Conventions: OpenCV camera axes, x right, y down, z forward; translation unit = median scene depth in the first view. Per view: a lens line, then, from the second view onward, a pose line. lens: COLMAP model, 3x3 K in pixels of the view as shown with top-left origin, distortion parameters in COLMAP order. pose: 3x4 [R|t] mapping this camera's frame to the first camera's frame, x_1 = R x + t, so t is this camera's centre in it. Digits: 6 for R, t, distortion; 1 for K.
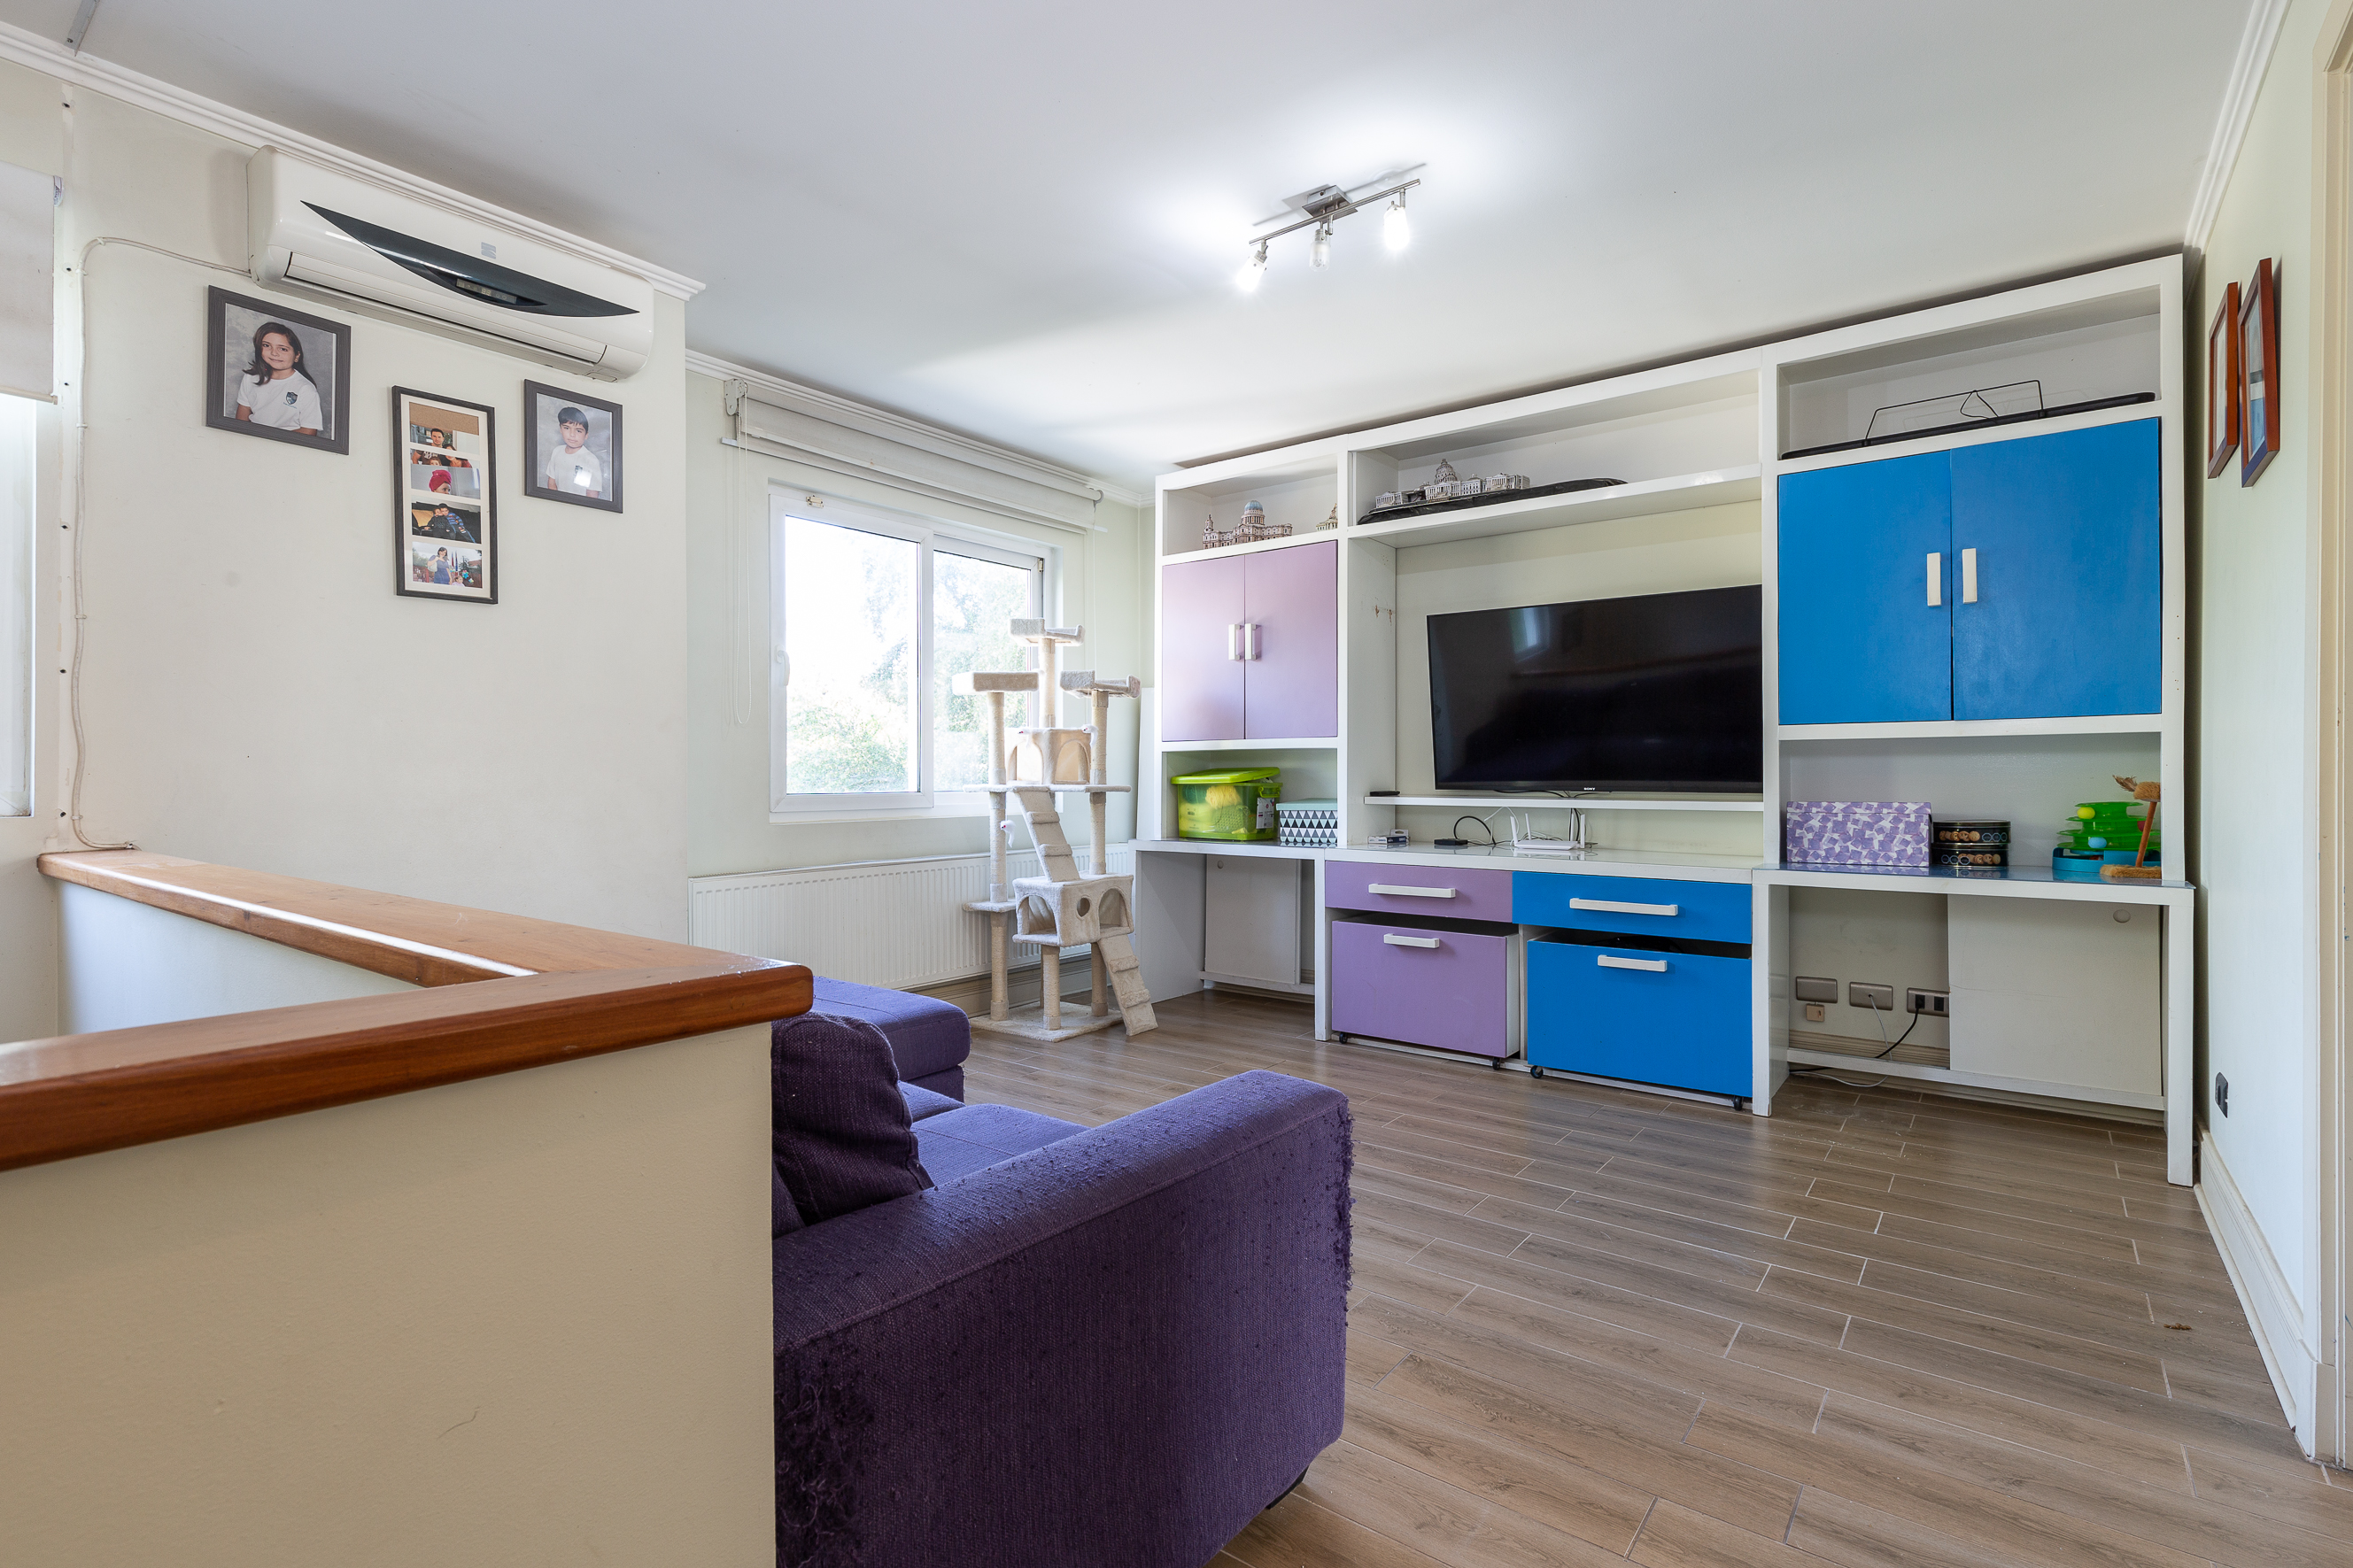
lens RADIAL K [[1066.4, 0, 1194.1], [0, 1066.4, 783.2], [0, 0, 1]] dist [0.002661, -0.000107]
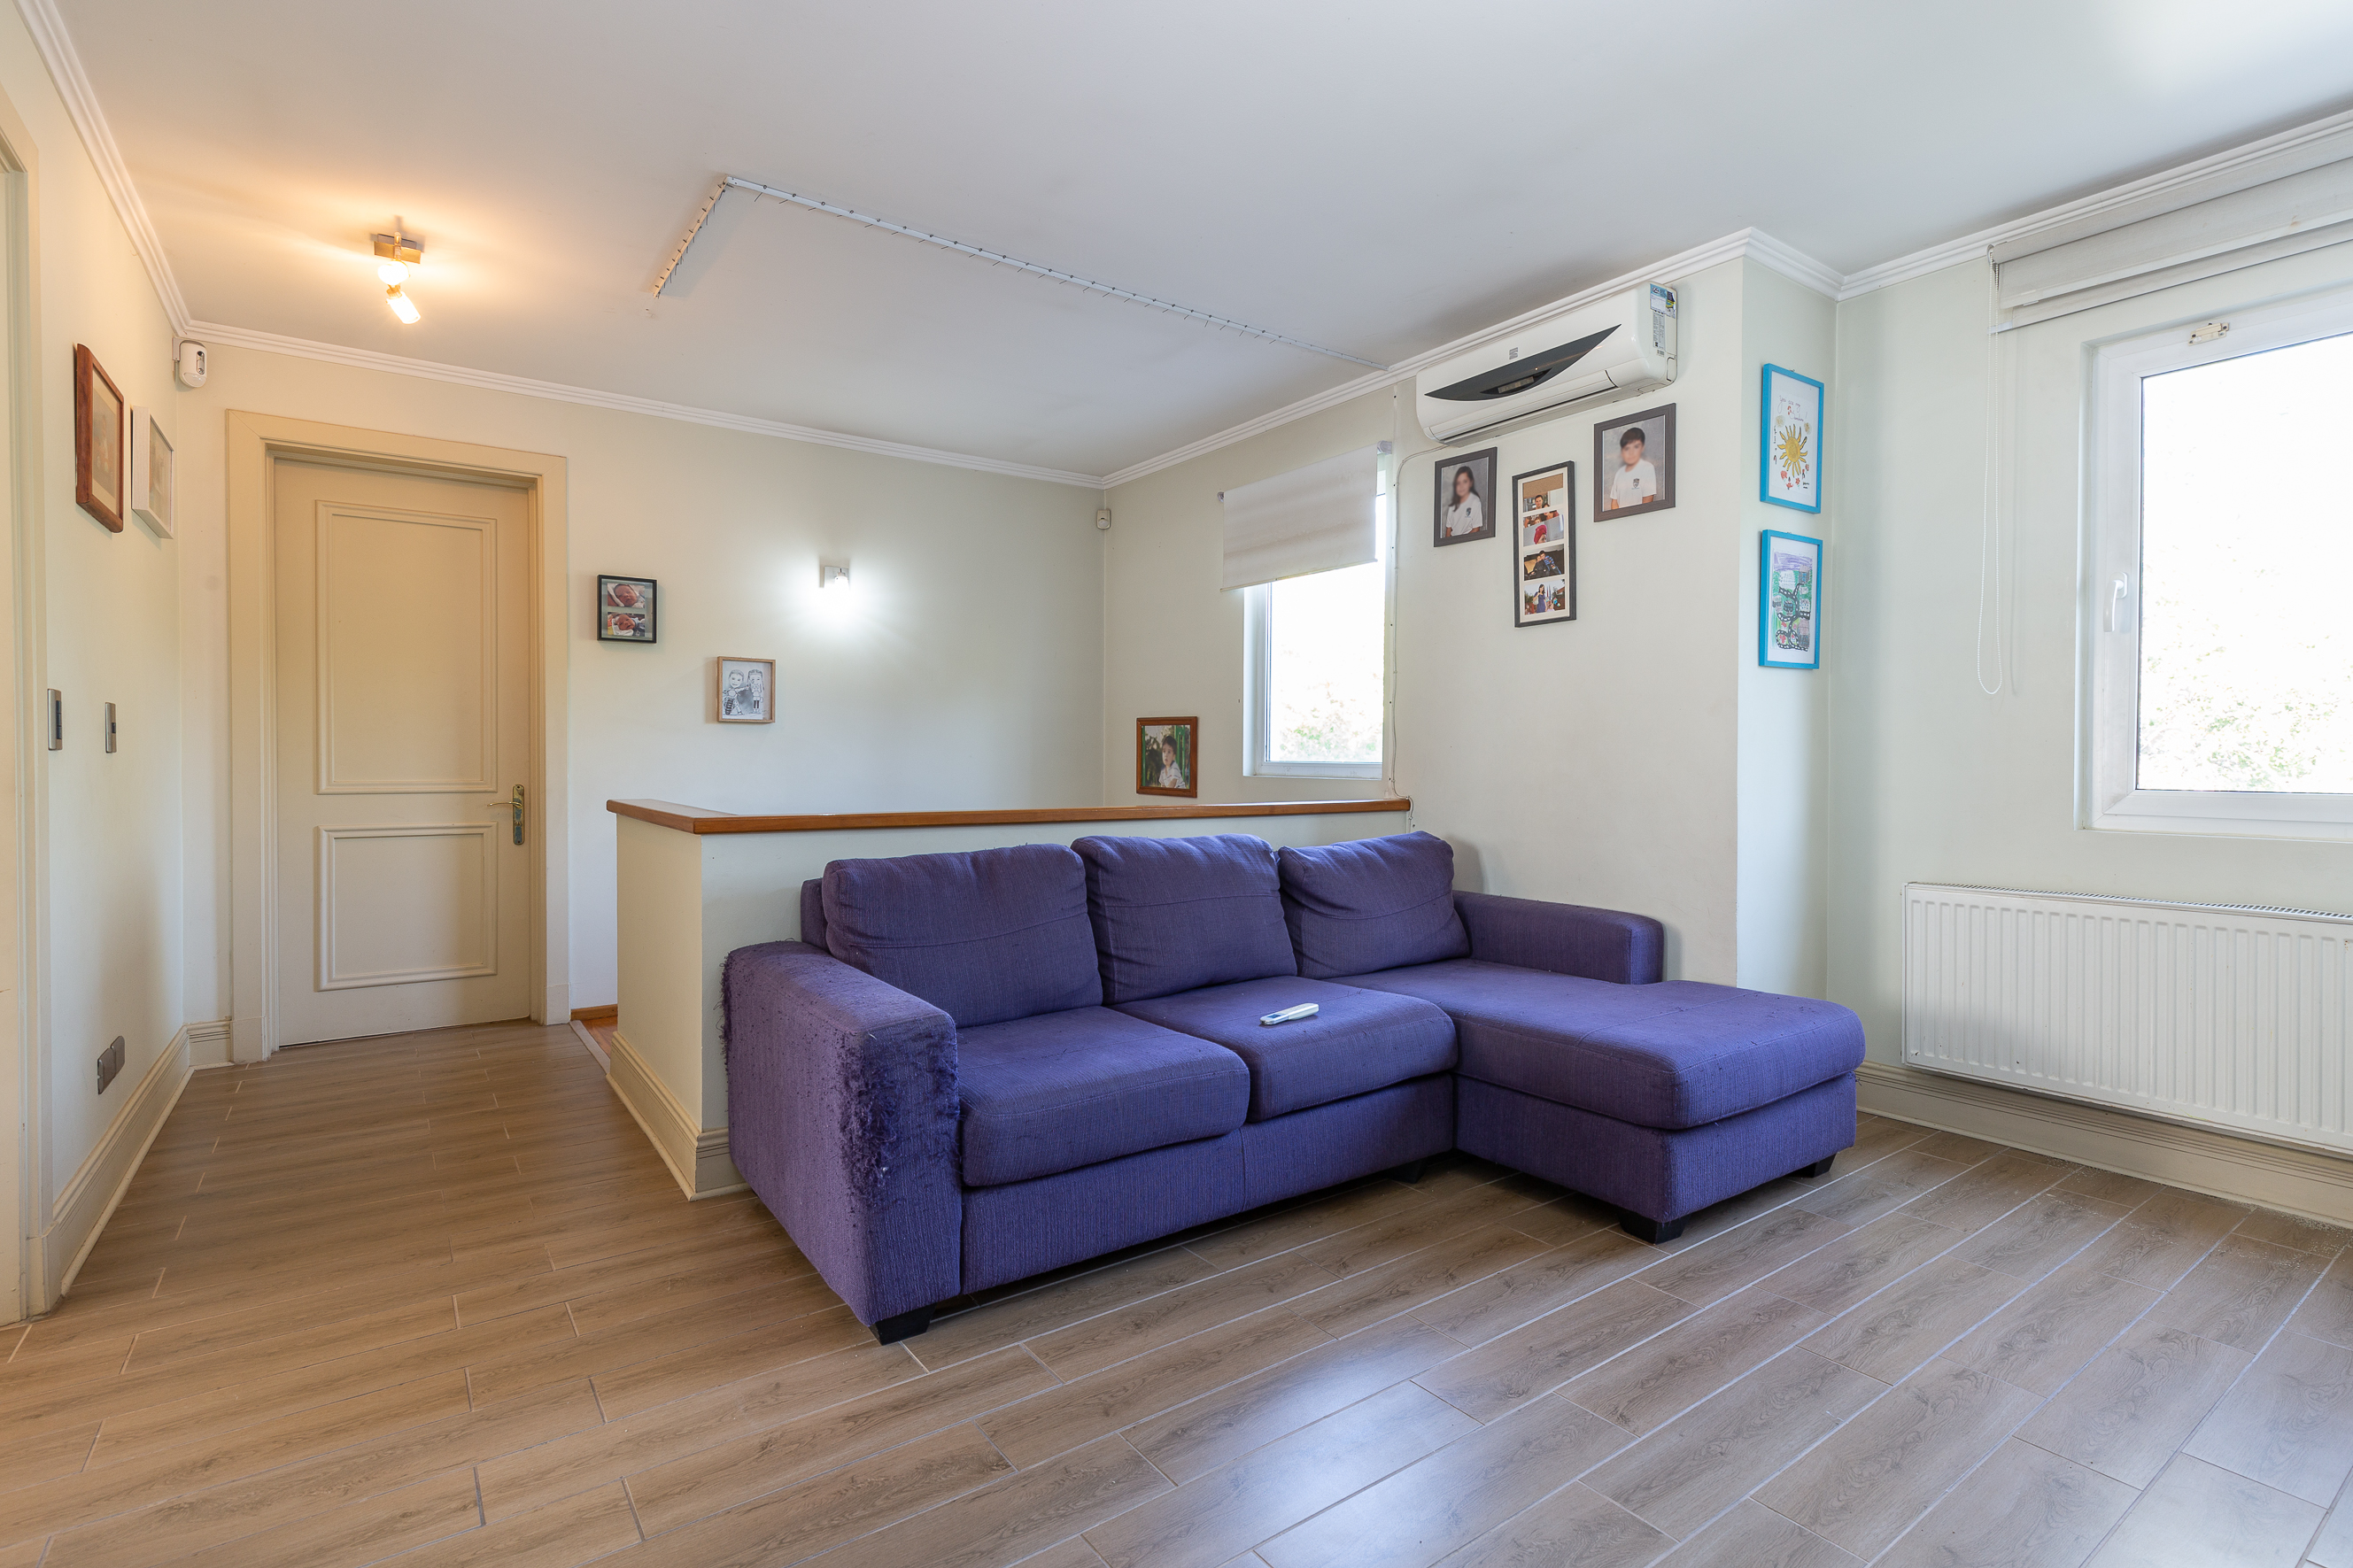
lens RADIAL K [[1024.1, 0, 1179.2], [0, 1024.1, 767.6], [0, 0, 1]] dist [0.000930, -0.000095]
pose [[-0.244531, 0.008182, -0.969607, 0.624958], [-0.009569, 0.999895, 0.010851, -0.005789], [0.969594, 0.011932, -0.244427, 0.883565]]
